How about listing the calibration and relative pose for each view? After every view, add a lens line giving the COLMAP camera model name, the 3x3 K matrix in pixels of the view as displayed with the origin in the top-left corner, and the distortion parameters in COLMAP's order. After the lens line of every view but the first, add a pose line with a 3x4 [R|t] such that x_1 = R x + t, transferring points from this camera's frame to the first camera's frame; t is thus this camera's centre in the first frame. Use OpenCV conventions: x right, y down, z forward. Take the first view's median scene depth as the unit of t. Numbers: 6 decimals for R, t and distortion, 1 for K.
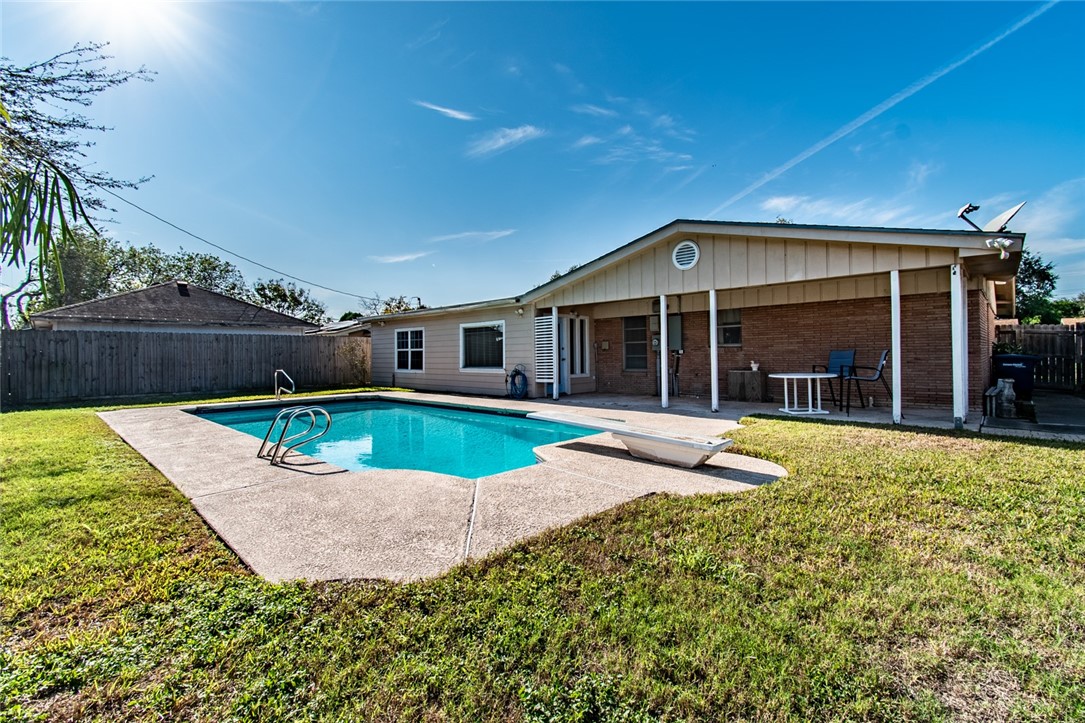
lens RADIAL K [[483.1, 0, 538.1], [0, 483.1, 355.2], [0, 0, 1]] dist [0.002053, 0.000335]
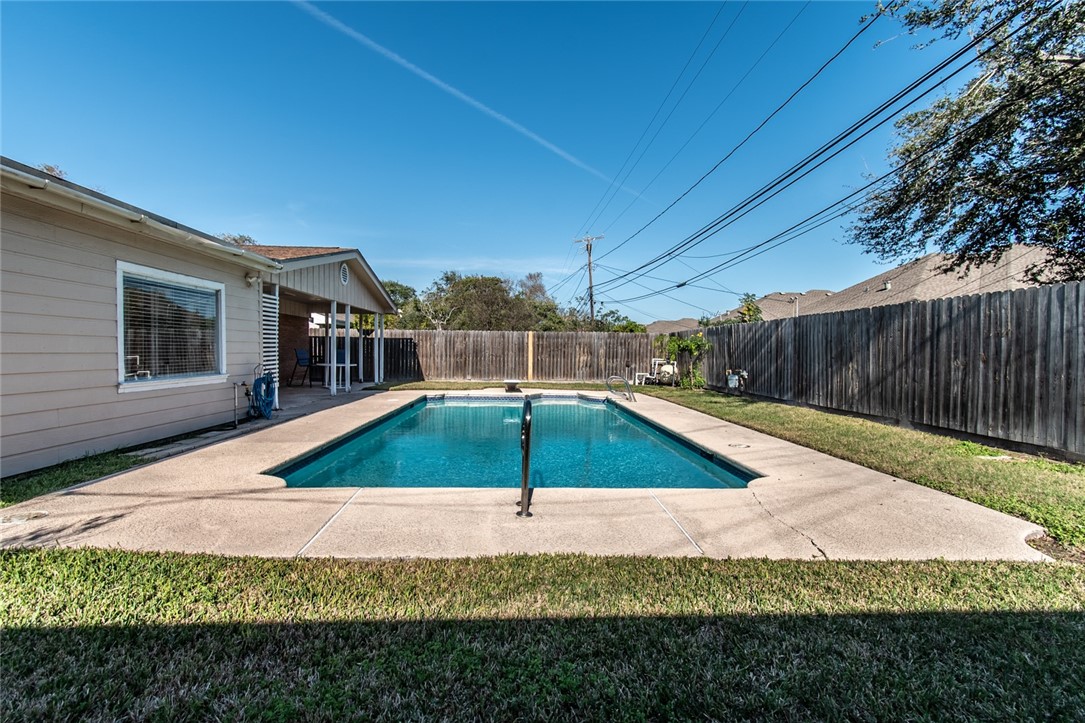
lens RADIAL K [[505.6, 0, 536.7], [0, 505.6, 355.0], [0, 0, 1]] dist [-0.000832, 0.000244]
pose [[-0.727636, -0.000093, 0.685964, -0.653758], [-0.001134, 0.999999, -0.001067, 0.006021], [-0.685963, -0.001554, -0.727635, 1.066414]]
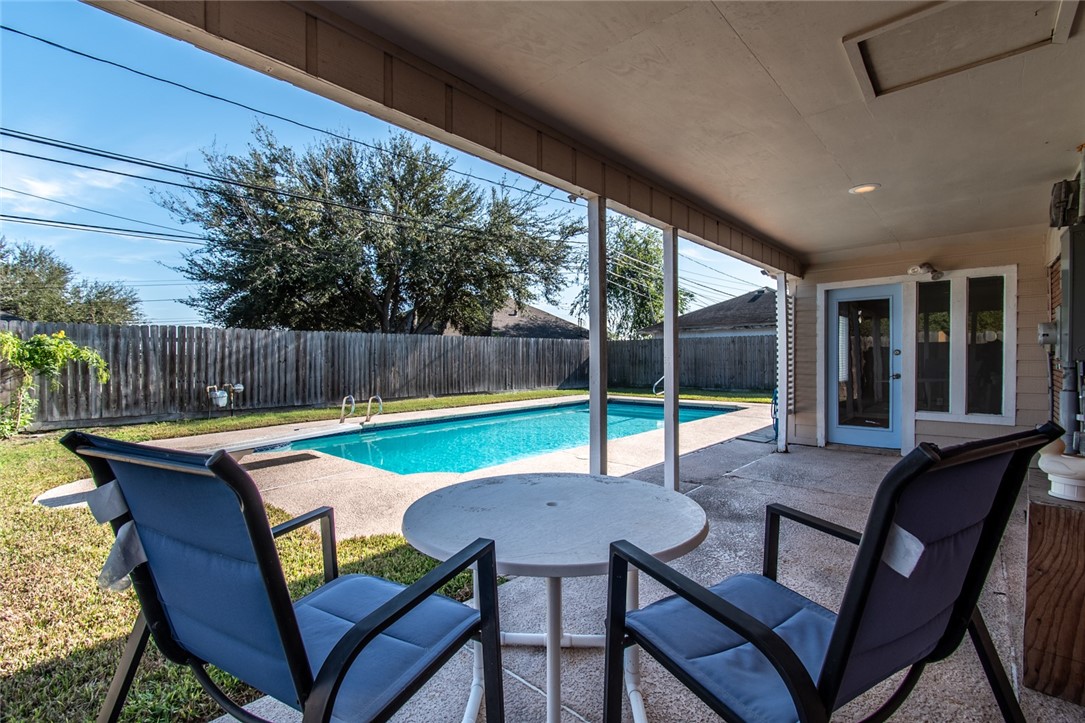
lens RADIAL K [[483.1, 0, 538.1], [0, 483.1, 355.2], [0, 0, 1]] dist [0.002053, 0.000335]
pose [[0.026481, 0.007492, -0.999621, 0.454382], [0.005759, 0.999954, 0.007647, -0.014604], [0.999633, -0.005959, 0.026436, 0.596700]]
